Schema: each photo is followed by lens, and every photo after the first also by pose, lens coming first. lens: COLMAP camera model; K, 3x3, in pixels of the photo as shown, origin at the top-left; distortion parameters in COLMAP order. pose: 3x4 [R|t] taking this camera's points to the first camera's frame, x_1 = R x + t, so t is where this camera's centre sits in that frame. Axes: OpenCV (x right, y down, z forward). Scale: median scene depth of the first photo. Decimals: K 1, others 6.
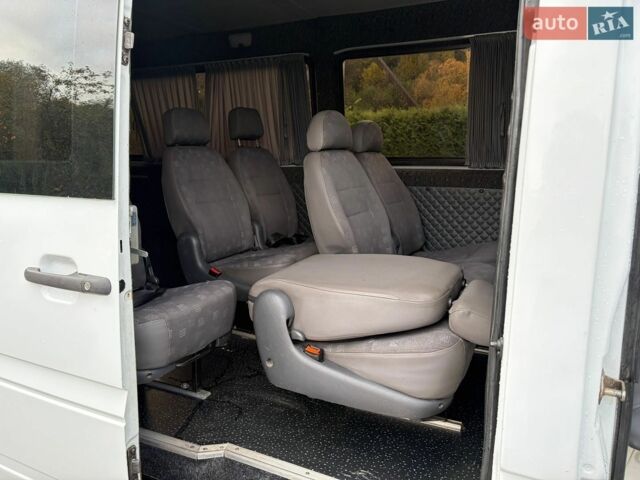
lens RADIAL K [[487.5, 0, 320.0], [0, 487.5, 240.0], [0, 0, 1]] dist [0.049485, -0.060121]
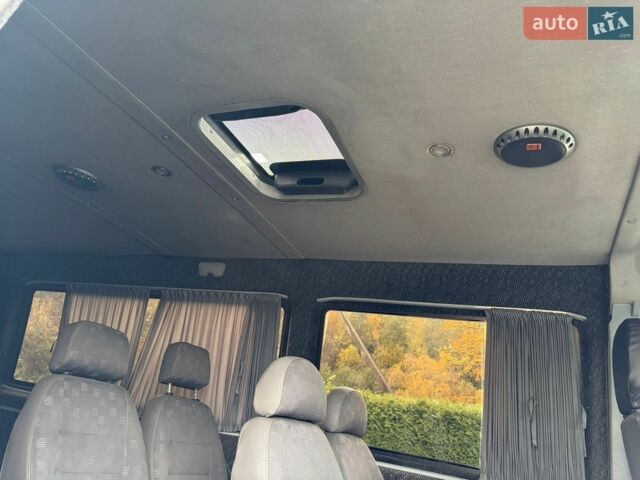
lens RADIAL K [[487.5, 0, 320.0], [0, 487.5, 240.0], [0, 0, 1]] dist [0.049485, -0.060121]
pose [[0.984028, 0.177994, 0.002683, 0.011741], [-0.150801, 0.841513, -0.518763, -0.038970], [-0.094594, 0.510073, 0.854914, 0.233923]]
